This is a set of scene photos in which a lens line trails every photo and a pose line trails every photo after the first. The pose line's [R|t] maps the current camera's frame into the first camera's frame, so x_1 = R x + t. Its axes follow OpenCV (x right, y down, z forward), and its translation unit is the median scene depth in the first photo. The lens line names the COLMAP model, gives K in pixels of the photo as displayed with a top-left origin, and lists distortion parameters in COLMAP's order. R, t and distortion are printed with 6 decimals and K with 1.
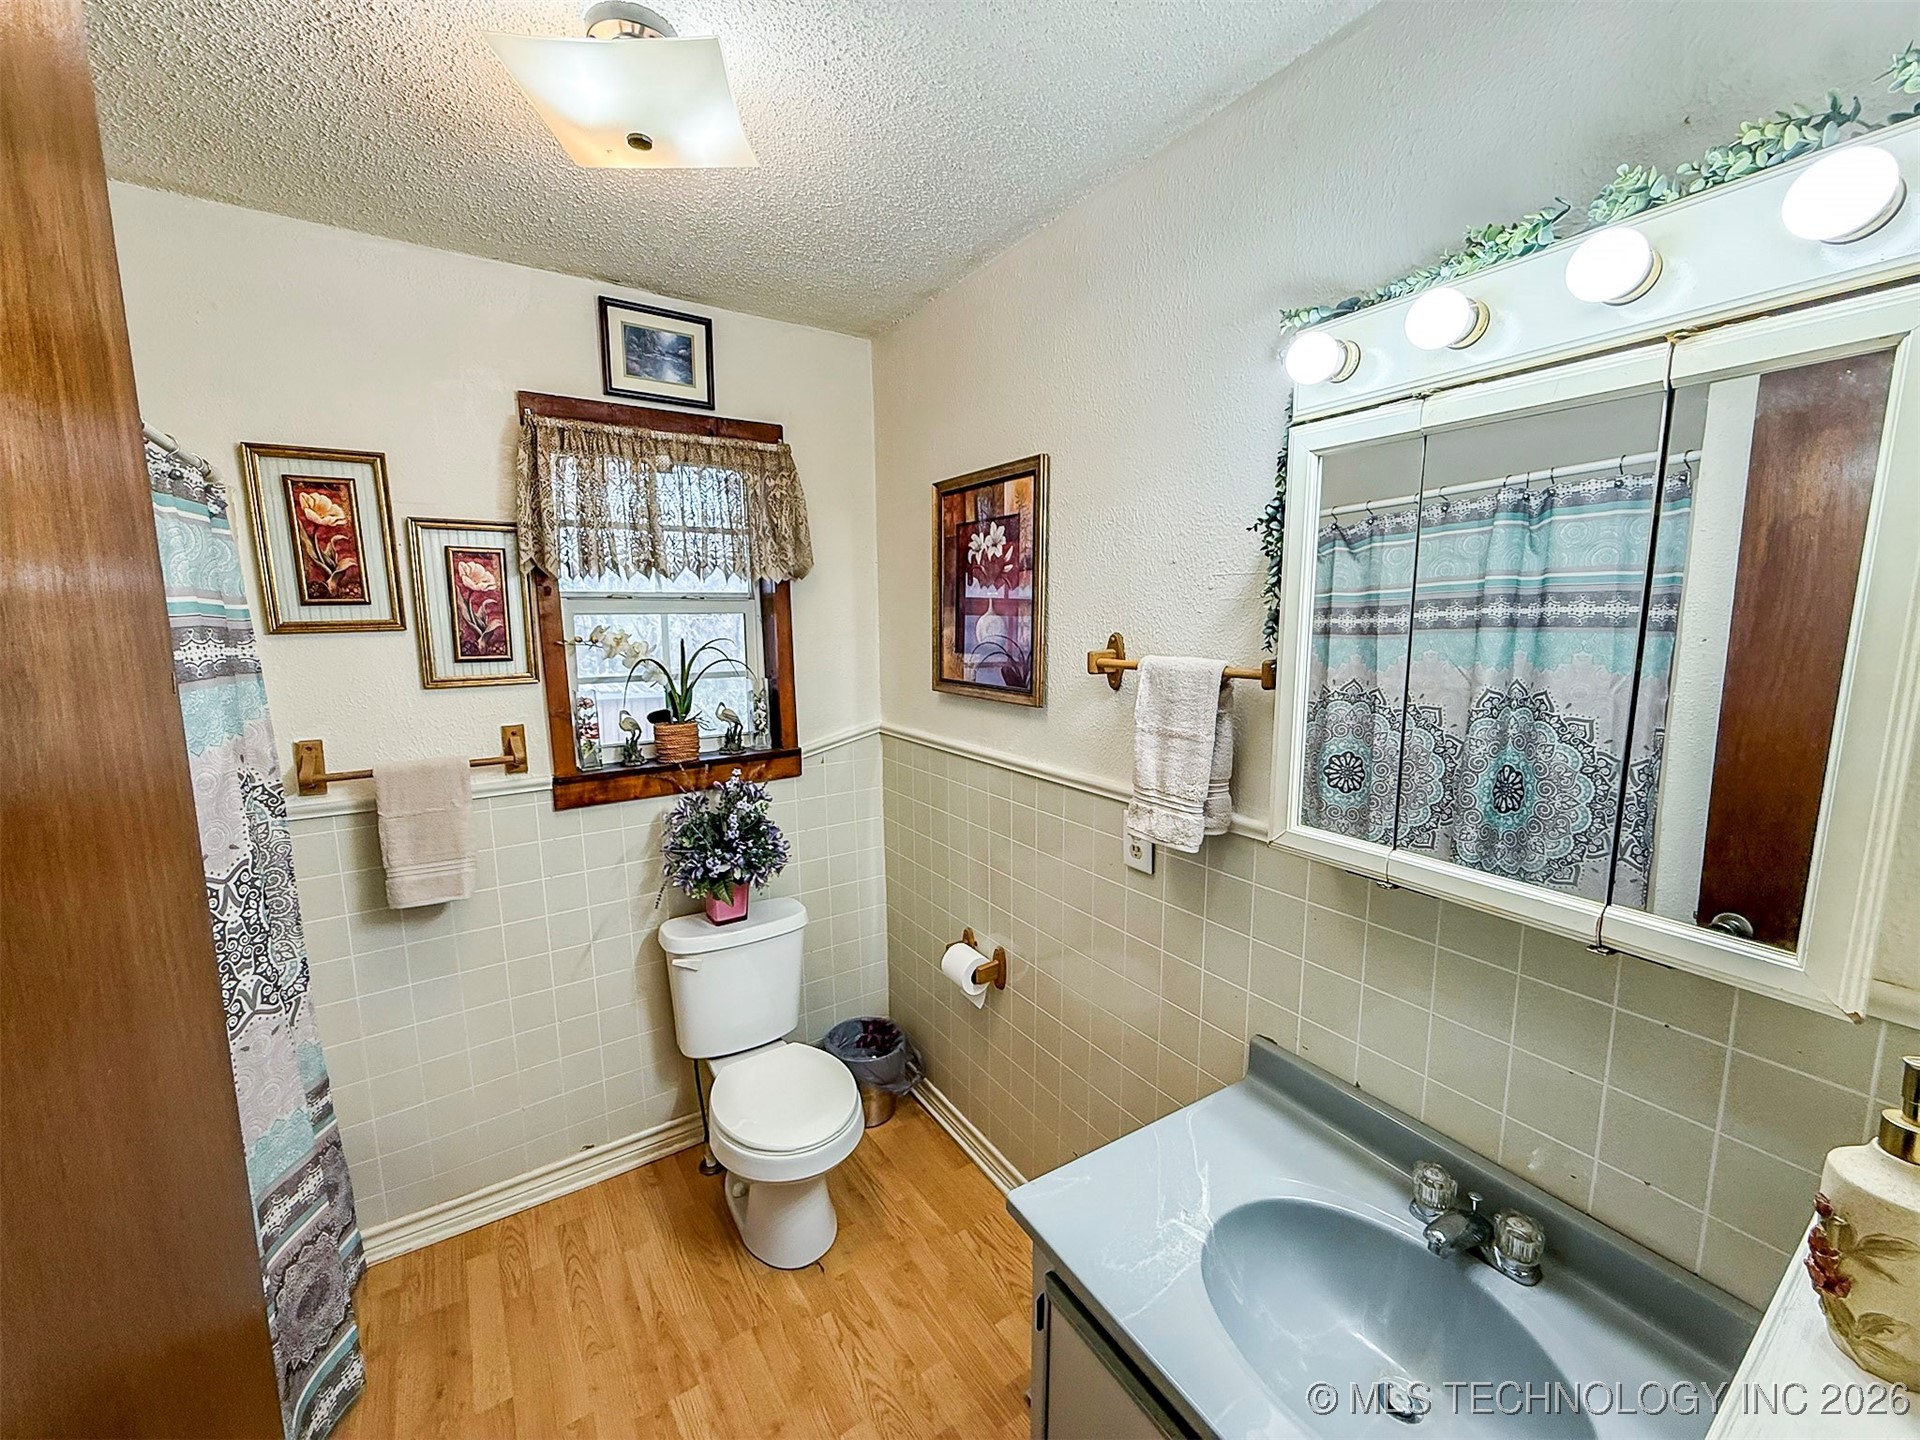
lens RADIAL K [[767.2, 0, 952.0], [0, 767.2, 716.1], [0, 0, 1]] dist [0.001132, -0.000281]
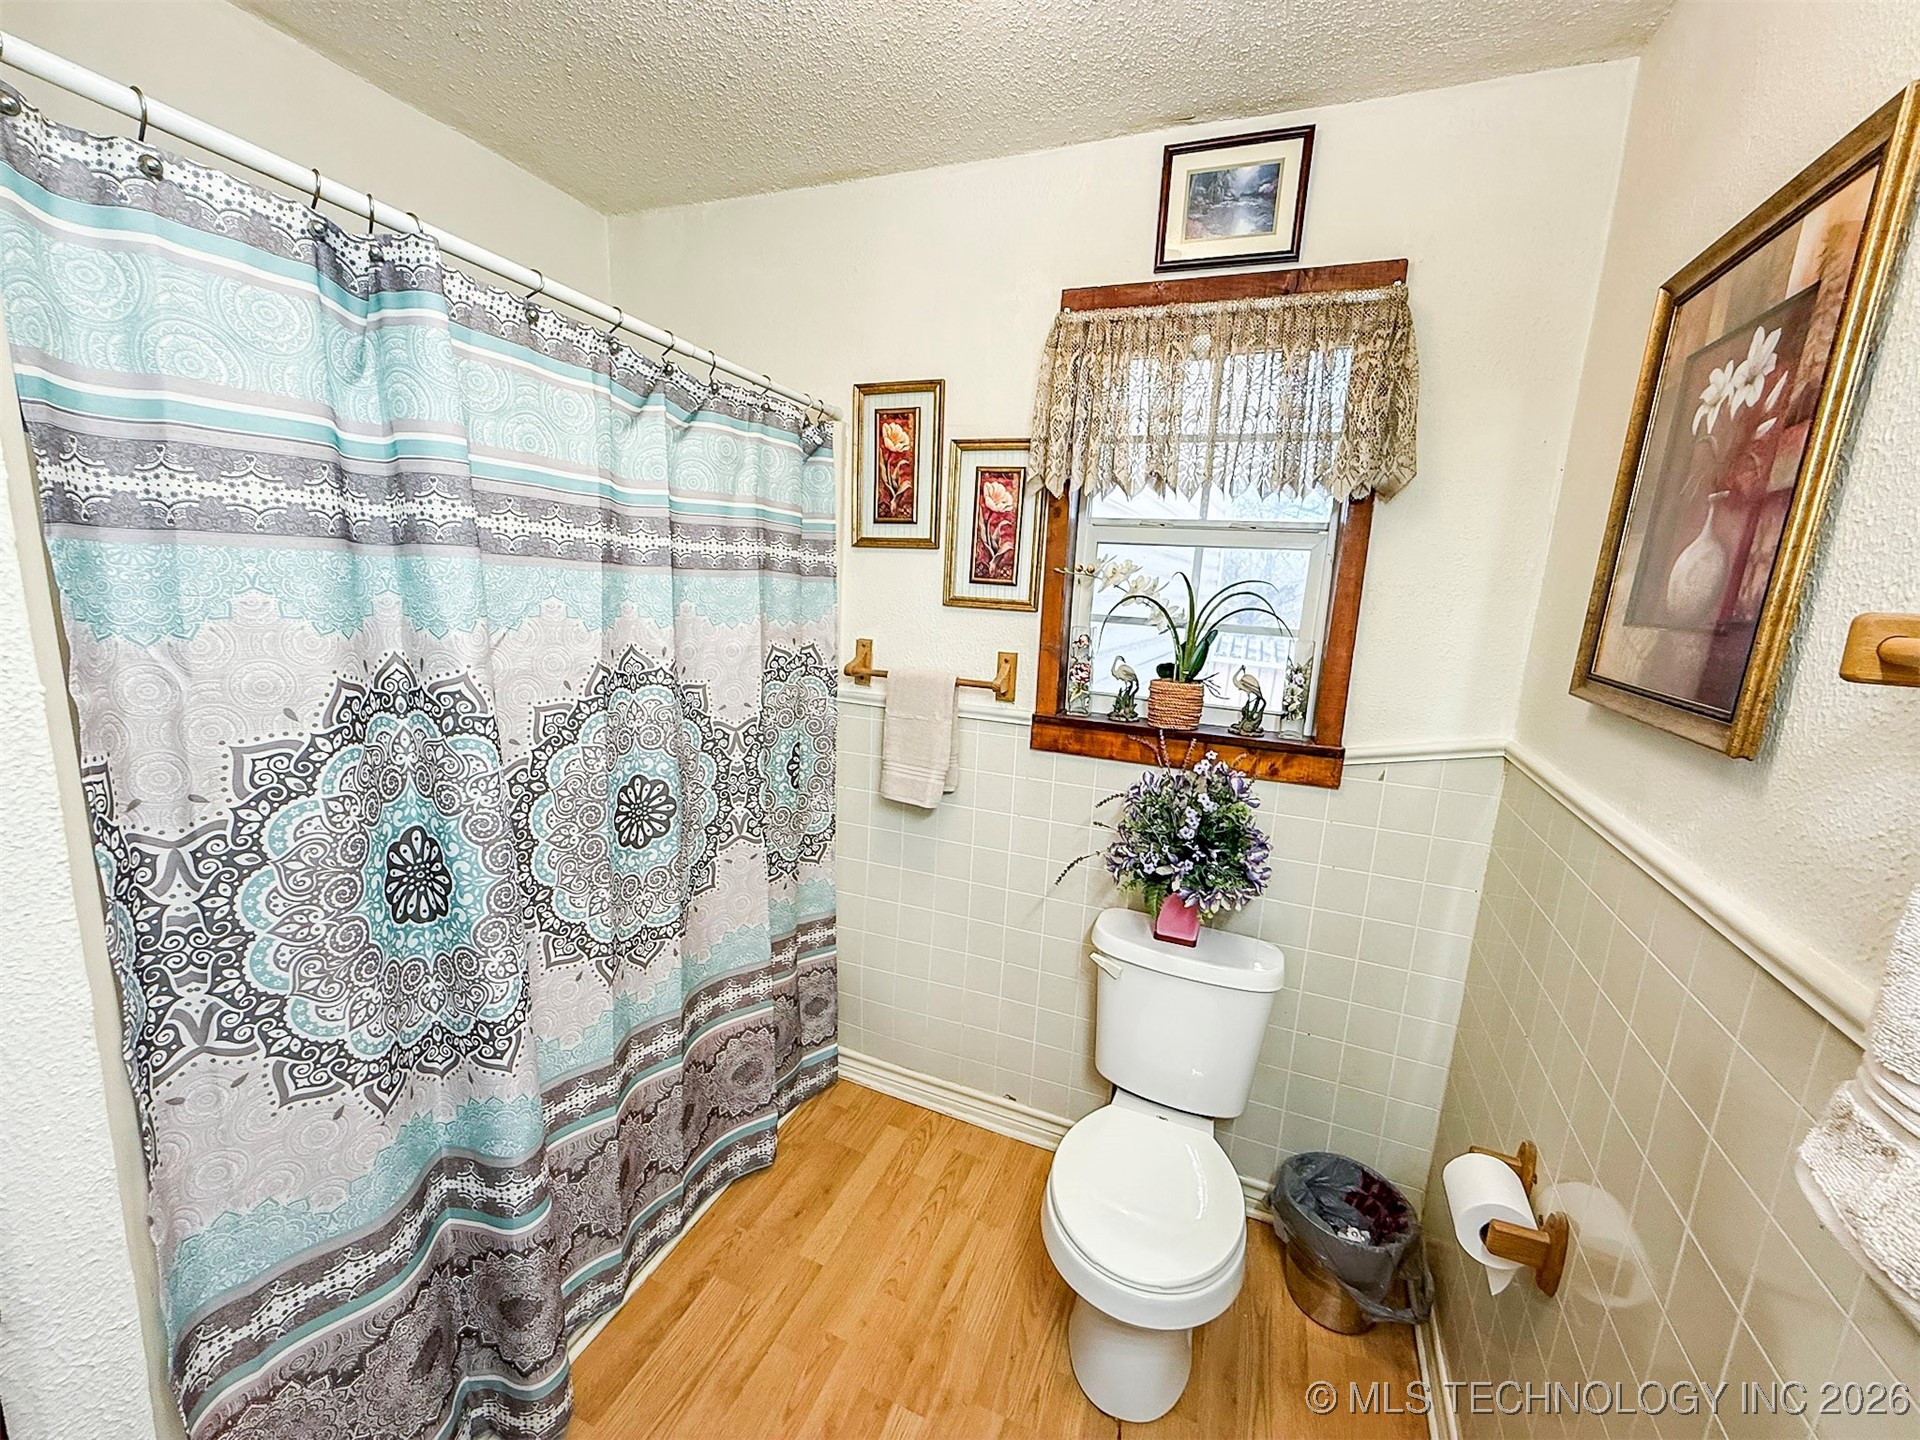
lens RADIAL K [[767.2, 0, 956.7], [0, 767.2, 720.1], [0, 0, 1]] dist [0.001132, -0.000281]
pose [[0.553796, 0.194065, -0.809721, 0.189173], [-0.167638, 0.978534, 0.119871, -0.009482], [0.815603, 0.069356, 0.574441, 0.374009]]
